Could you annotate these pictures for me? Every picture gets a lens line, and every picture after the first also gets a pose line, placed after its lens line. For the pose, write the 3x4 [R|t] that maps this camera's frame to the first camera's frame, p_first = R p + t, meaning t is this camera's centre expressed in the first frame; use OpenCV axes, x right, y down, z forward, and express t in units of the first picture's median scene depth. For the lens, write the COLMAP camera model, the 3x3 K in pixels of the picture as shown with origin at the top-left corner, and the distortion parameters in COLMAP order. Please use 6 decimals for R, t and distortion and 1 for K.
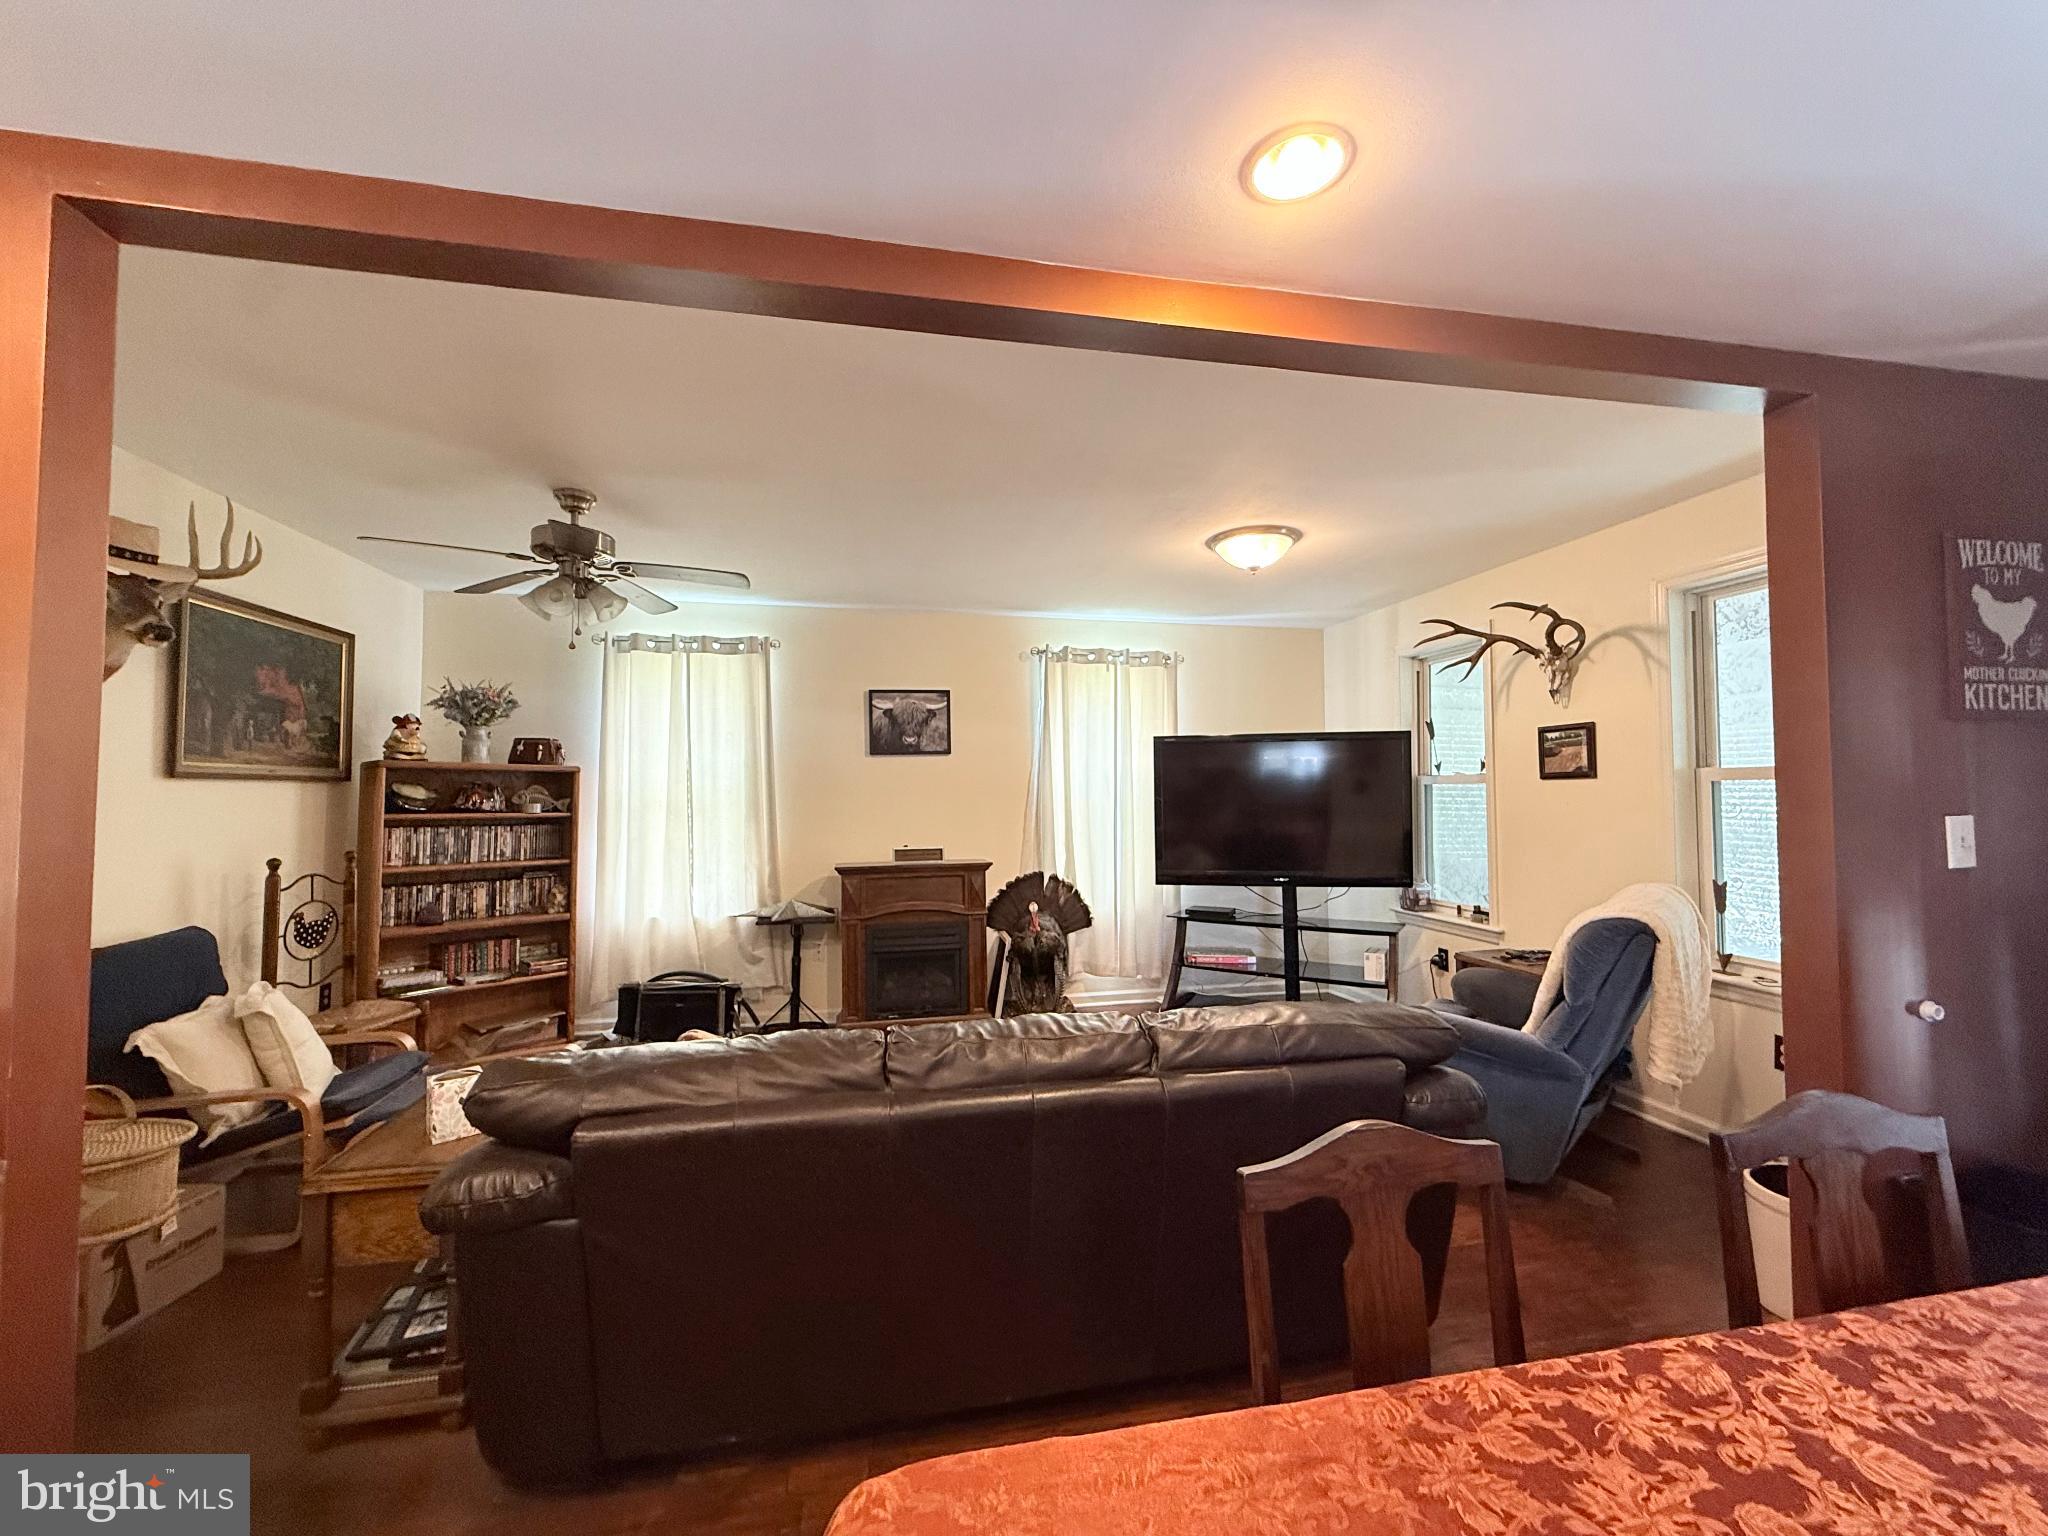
lens RADIAL K [[810.8, 0, 1024.0], [0, 810.8, 768.0], [0, 0, 1]] dist [0.003823, 0.000646]
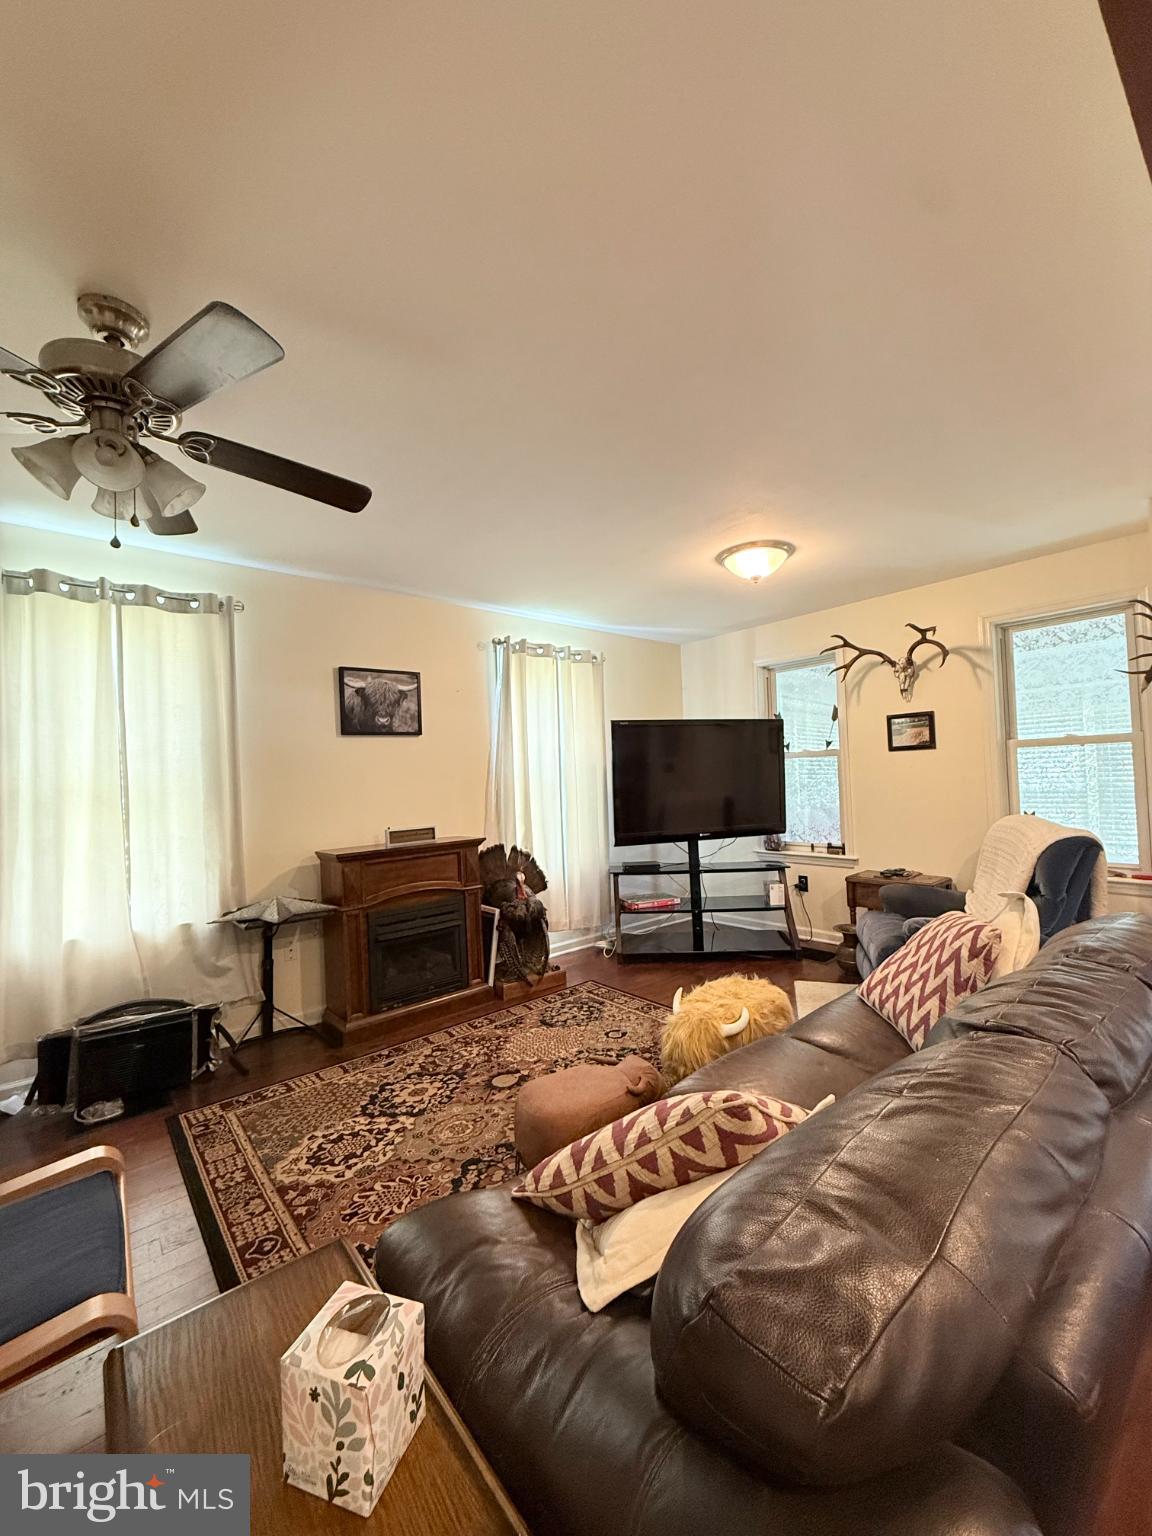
lens RADIAL K [[608.1, 0, 573.9], [0, 608.1, 760.6], [0, 0, 1]] dist [0.003823, 0.000646]
pose [[0.878129, -0.010712, 0.478304, -0.312266], [0.014510, 0.999886, -0.004245, 0.022403], [-0.478204, 0.010668, 0.878184, 0.257372]]
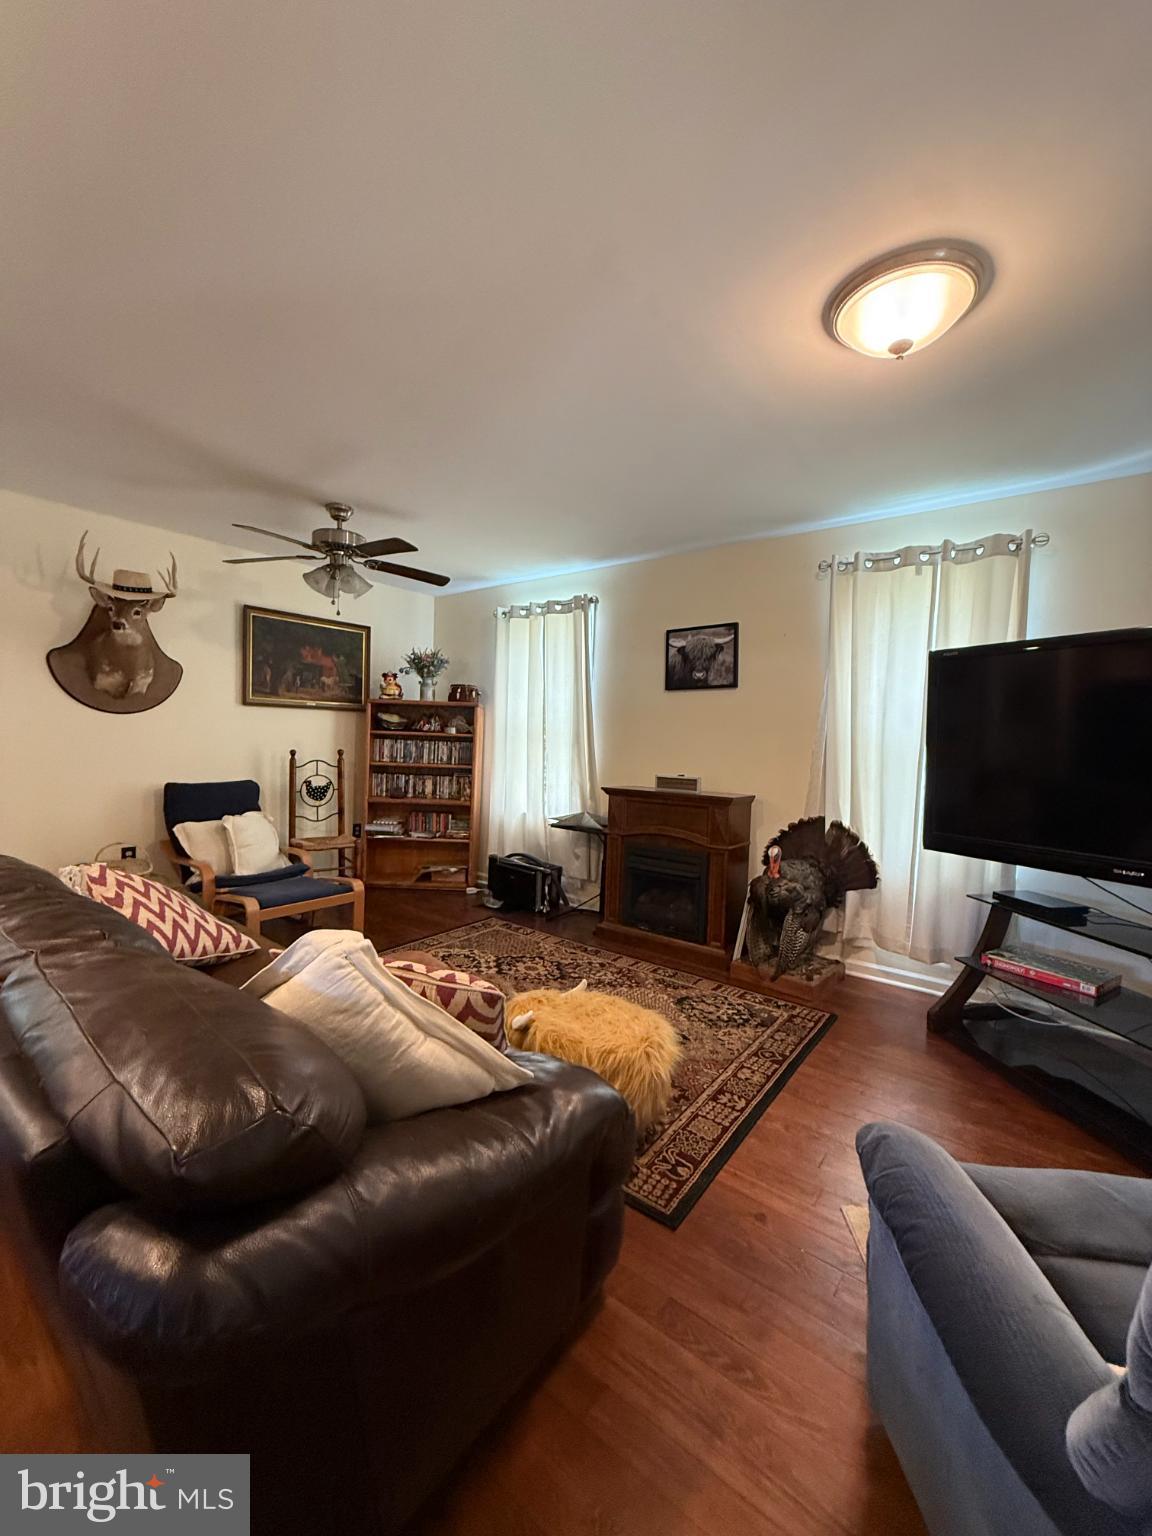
lens RADIAL K [[608.1, 0, 573.9], [0, 608.1, 760.6], [0, 0, 1]] dist [0.003823, 0.000646]
pose [[0.654655, 0.054497, -0.753961, 0.375799], [-0.007514, 0.997818, 0.065598, 0.026933], [0.755890, -0.037279, 0.653636, 0.390048]]
